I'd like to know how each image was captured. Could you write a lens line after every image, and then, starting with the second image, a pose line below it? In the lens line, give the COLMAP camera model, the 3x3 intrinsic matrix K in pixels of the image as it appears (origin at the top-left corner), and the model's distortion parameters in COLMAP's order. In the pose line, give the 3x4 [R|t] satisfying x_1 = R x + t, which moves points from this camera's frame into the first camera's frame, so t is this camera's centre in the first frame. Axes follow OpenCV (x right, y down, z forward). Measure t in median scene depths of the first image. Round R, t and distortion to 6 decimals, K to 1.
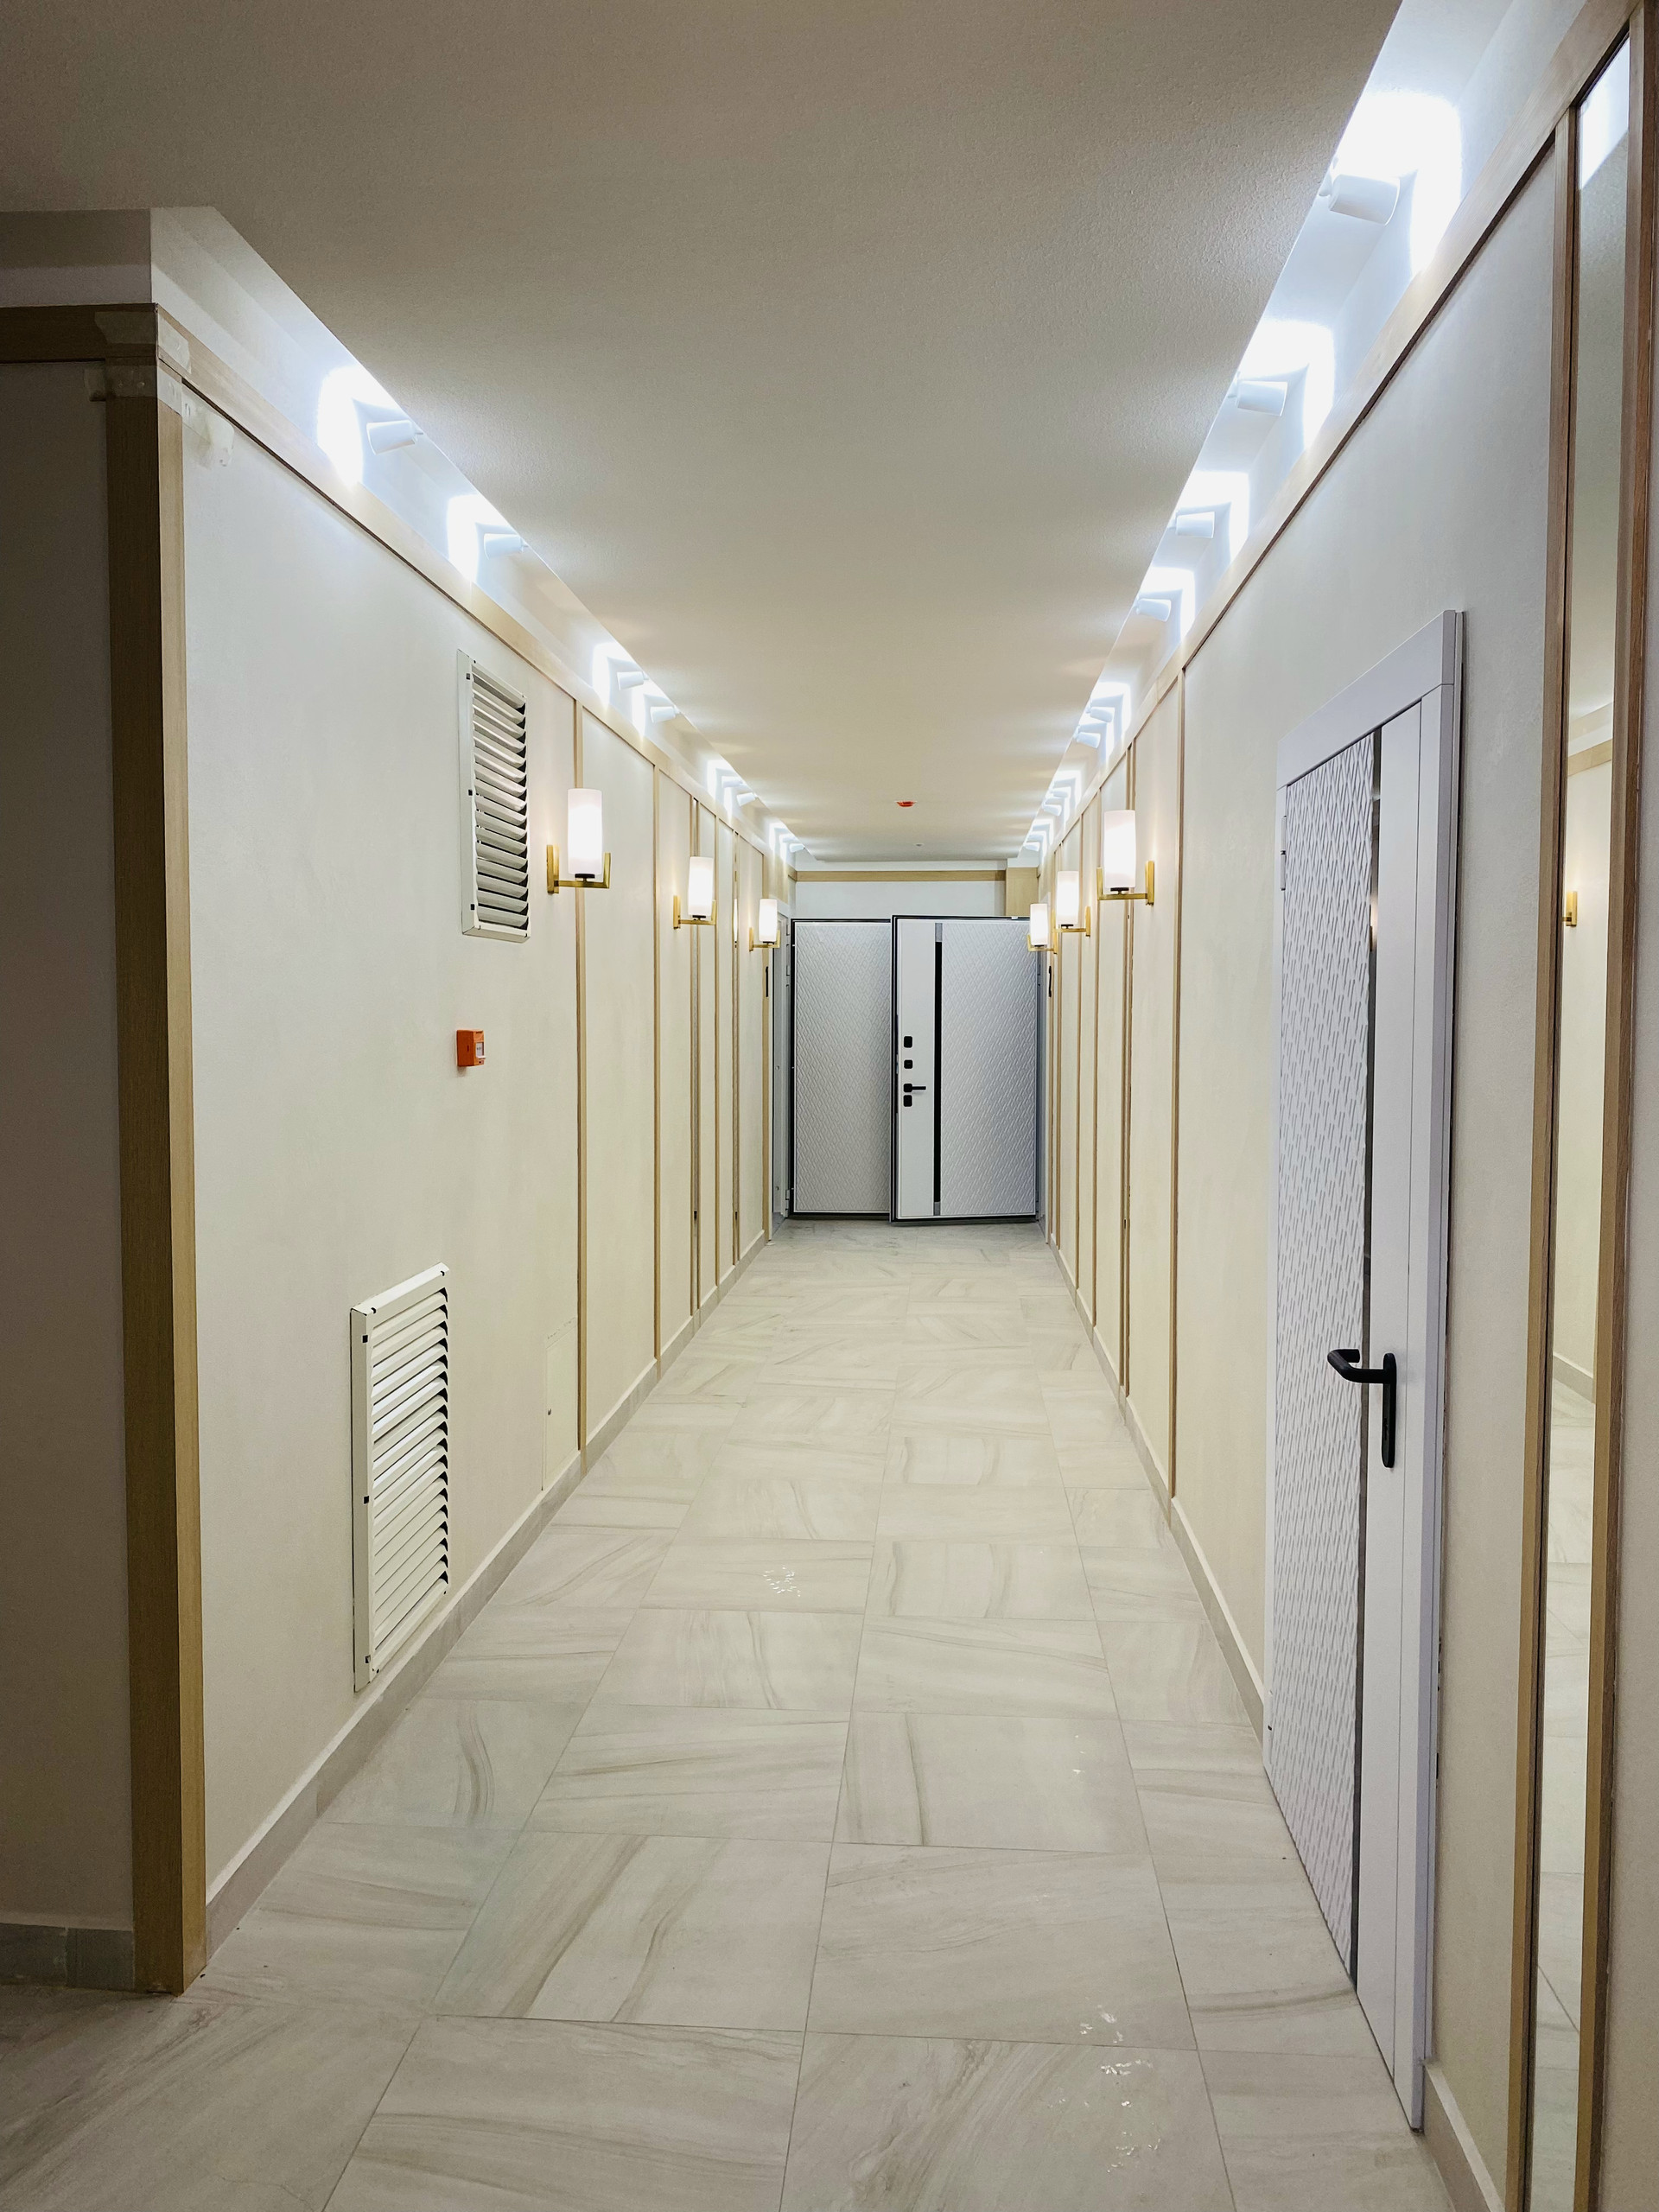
lens RADIAL K [[1659.9, 0, 835.4], [0, 1659.9, 1086.1], [0, 0, 1]] dist [0.024190, -0.069769]
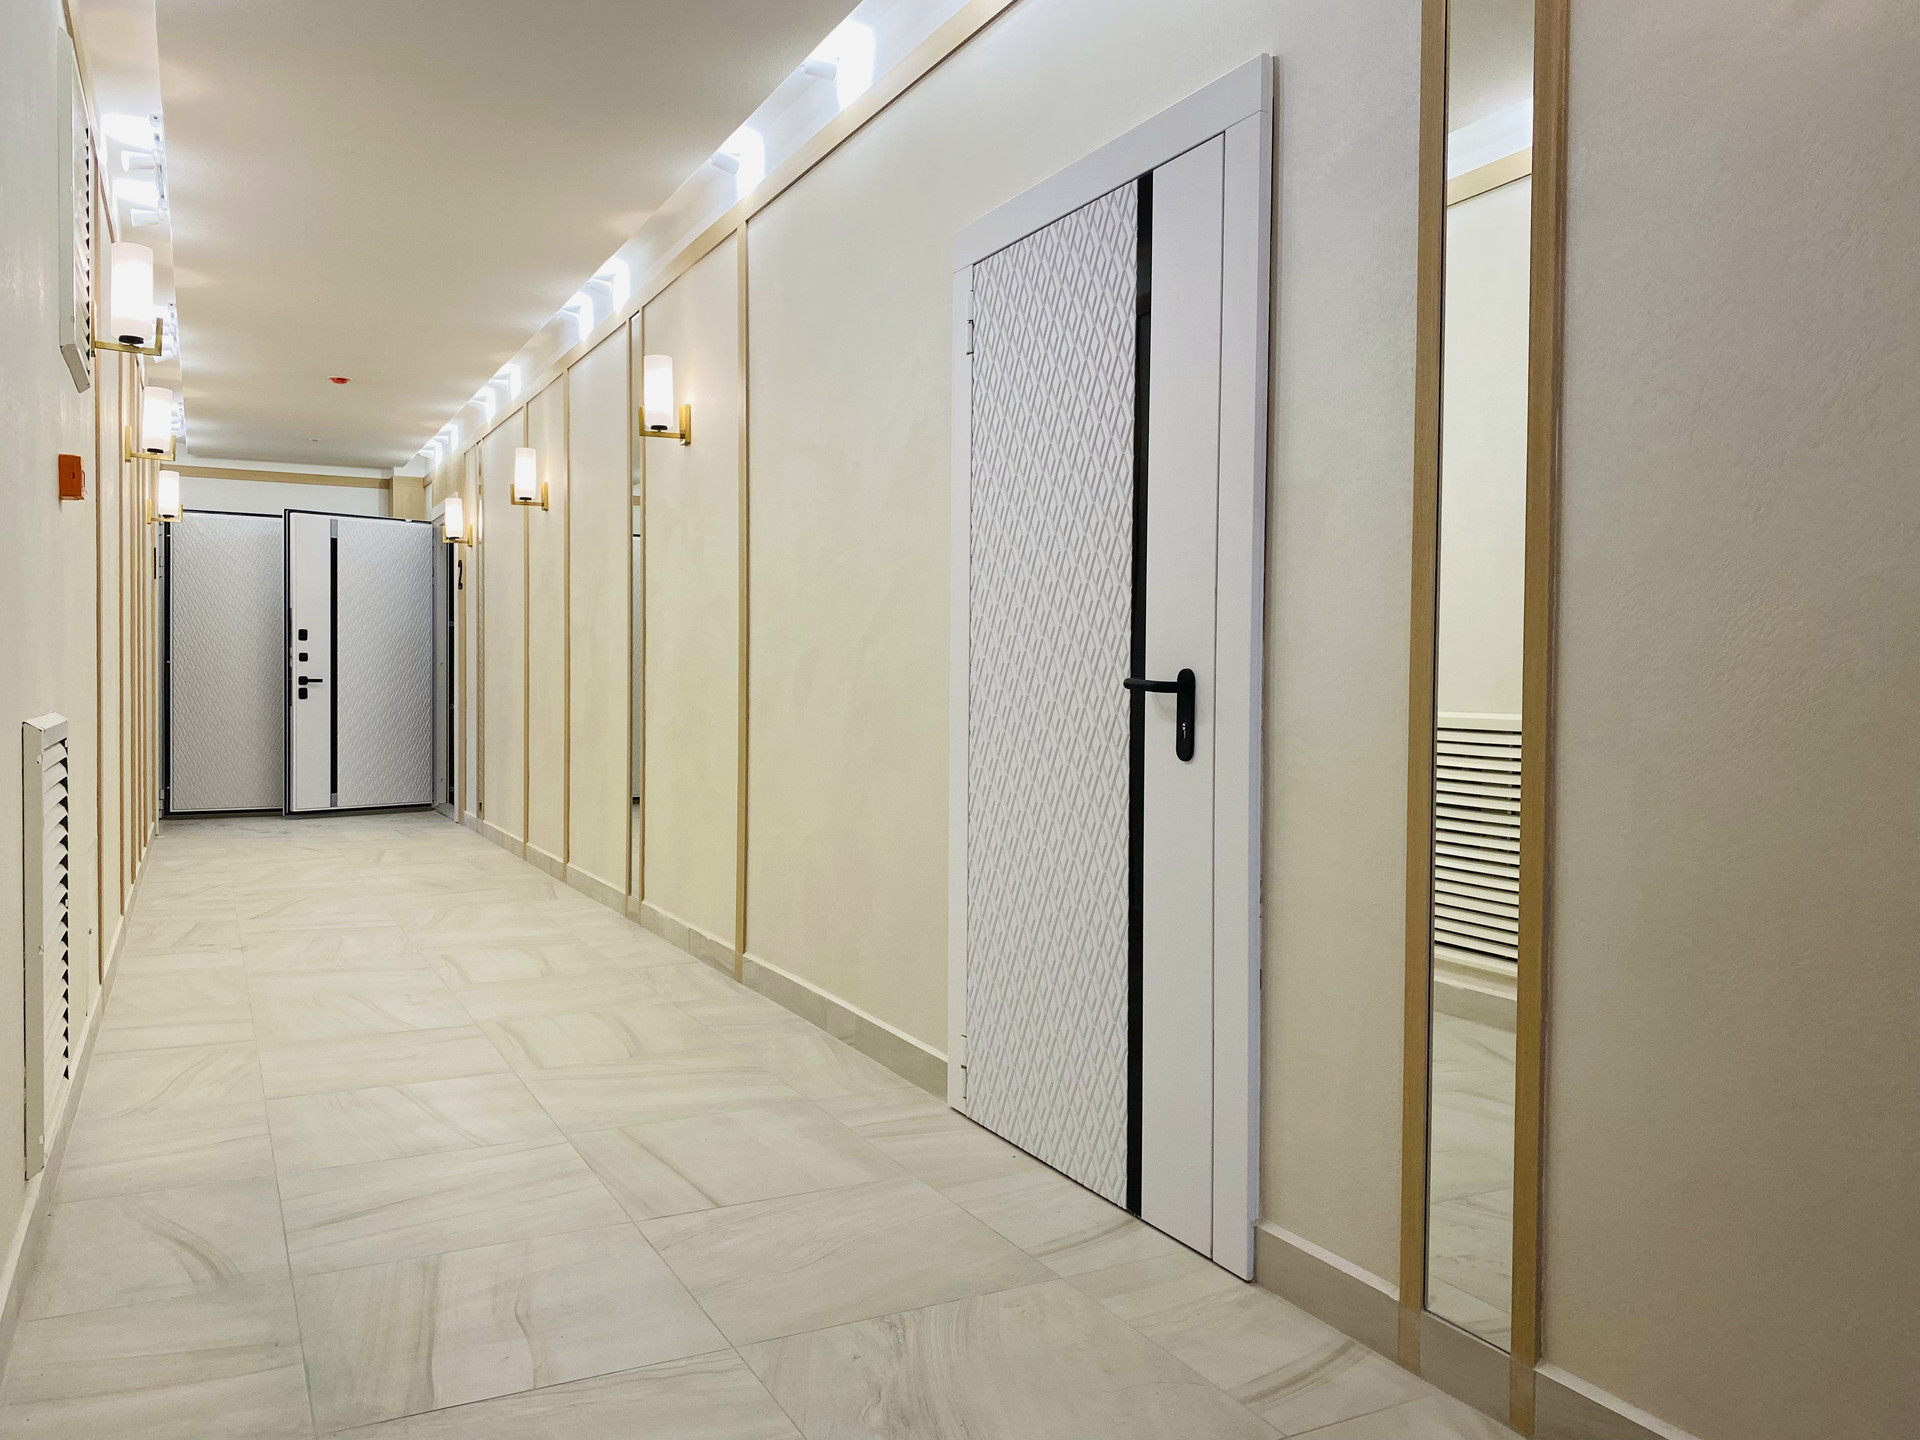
lens RADIAL K [[1445.1, 0, 960.0], [0, 1445.1, 720.0], [0, 0, 1]] dist [0.037323, -0.057796]
pose [[0.854902, -0.011747, 0.518656, -0.160928], [0.019274, 0.999773, -0.009127, 0.089451], [-0.518431, 0.017799, 0.854934, 0.073721]]
